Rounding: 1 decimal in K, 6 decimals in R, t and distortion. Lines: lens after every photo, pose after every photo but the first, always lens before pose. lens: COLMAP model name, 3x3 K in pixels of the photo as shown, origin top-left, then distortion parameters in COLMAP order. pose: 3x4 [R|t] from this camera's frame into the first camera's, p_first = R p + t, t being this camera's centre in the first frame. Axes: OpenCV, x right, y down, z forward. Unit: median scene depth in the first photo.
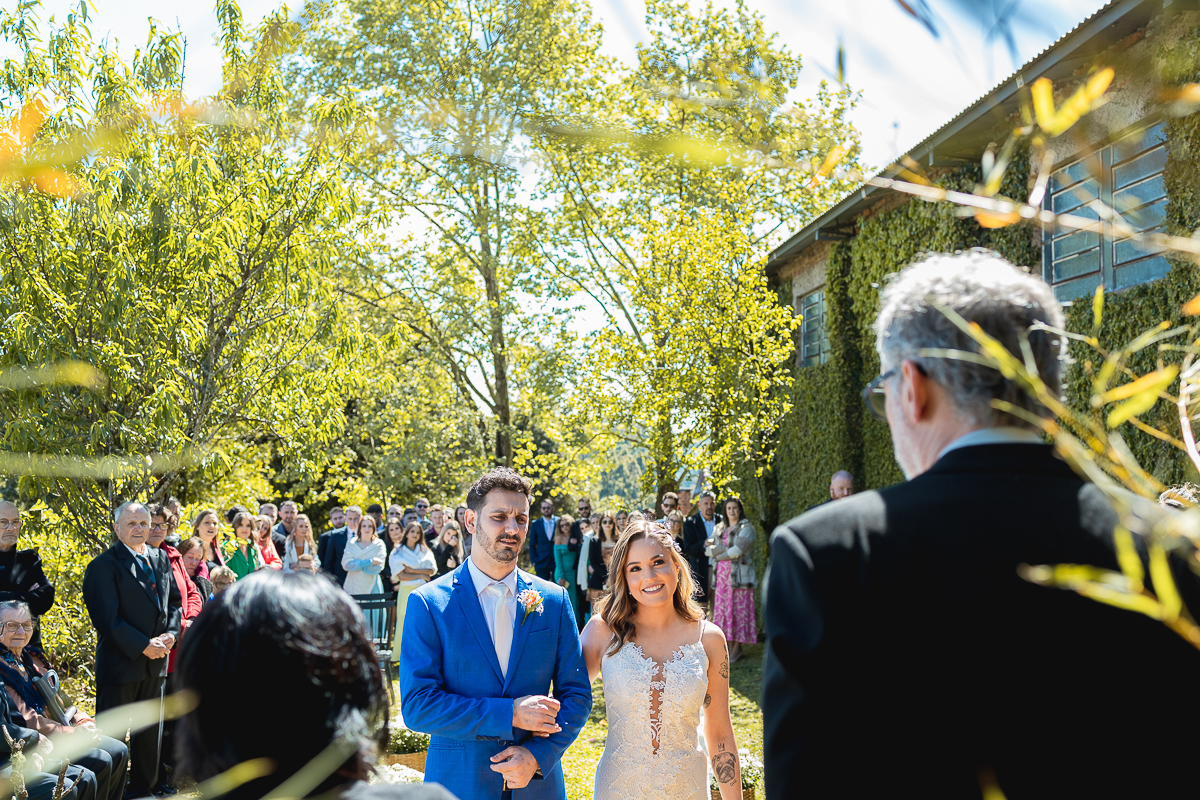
lens RADIAL K [[1173.8, 0, 609.0], [0, 1173.8, 399.2], [0, 0, 1]] dist [-0.004519, 0.000000]
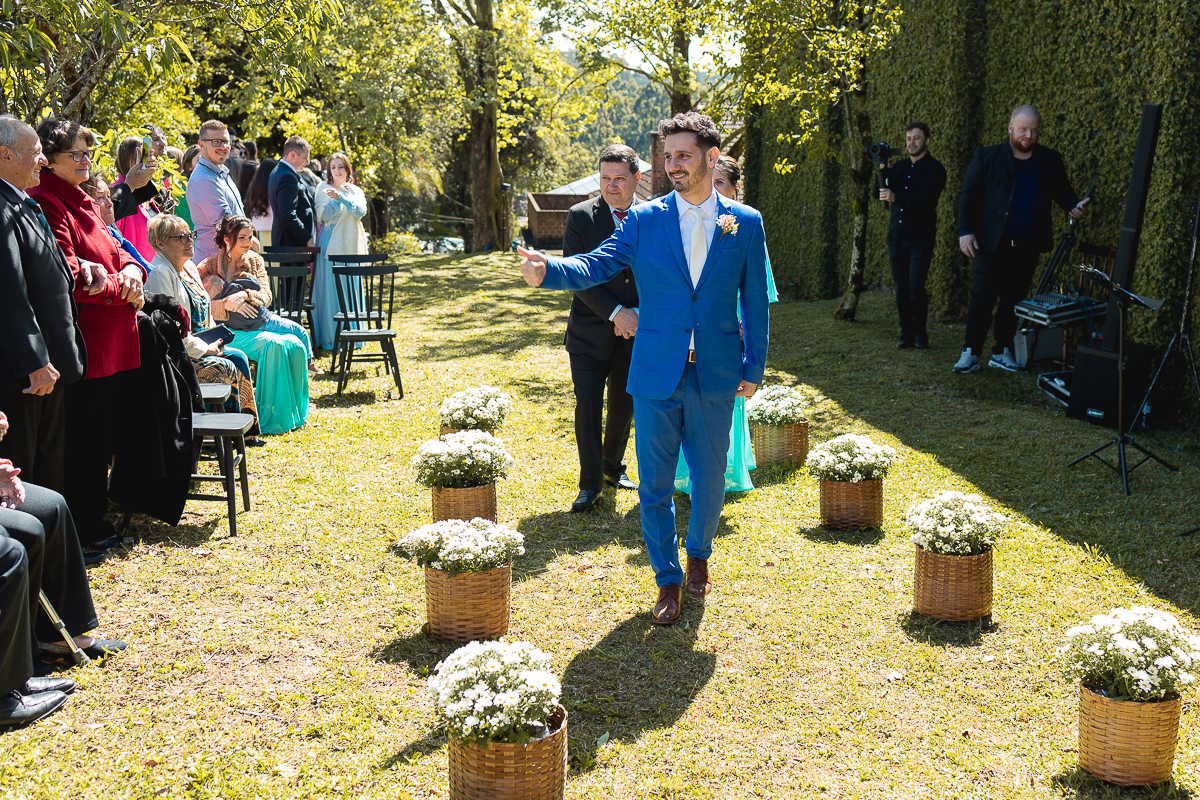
lens RADIAL K [[1173.8, 0, 601.5], [0, 1173.8, 397.6], [0, 0, 1]] dist [-0.004519, 0.000000]
pose [[0.997670, 0.010142, 0.067471, -0.095005], [-0.029207, 0.957186, 0.287996, 0.027898], [-0.061662, -0.289296, 0.955252, 0.223145]]
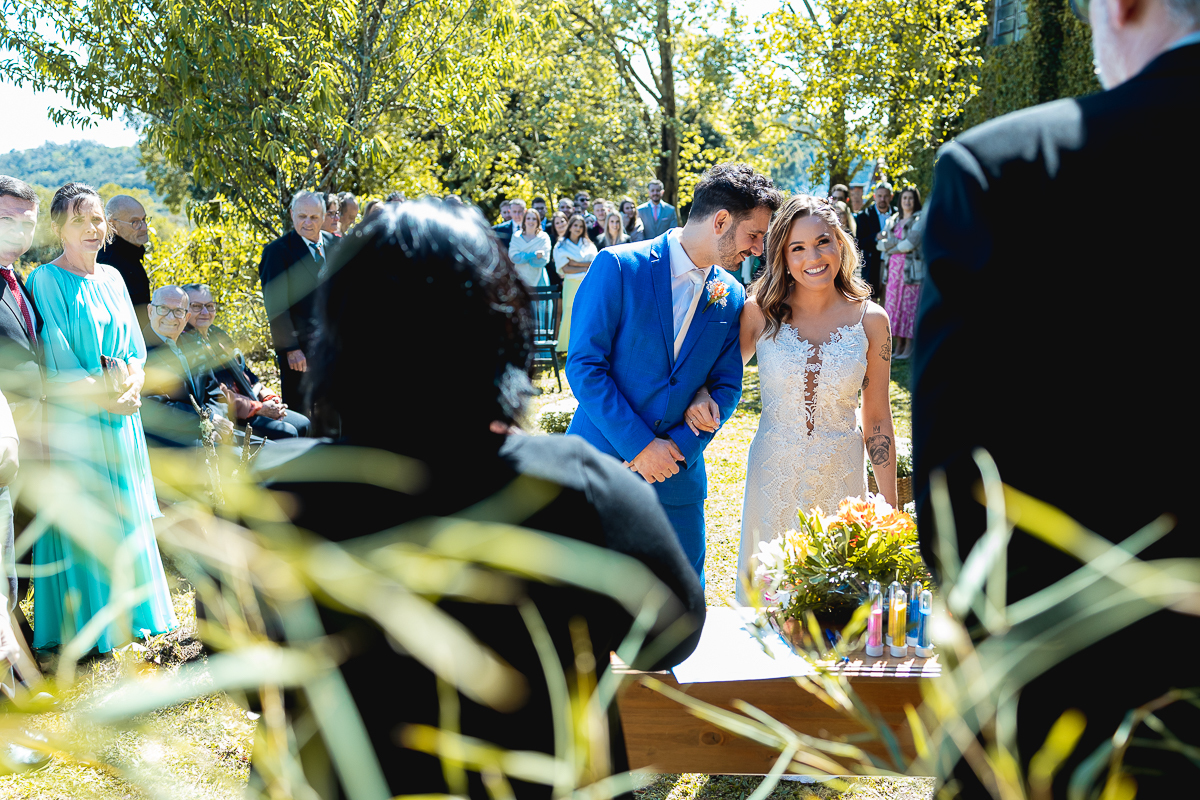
lens RADIAL K [[1173.8, 0, 598.0], [0, 1173.8, 396.5], [0, 0, 1]] dist [-0.004519, 0.000000]
pose [[0.988361, 0.023354, -0.150324, 0.003914], [0.014424, 0.969308, 0.245425, 0.010035], [0.151442, -0.244737, 0.957690, 0.014772]]
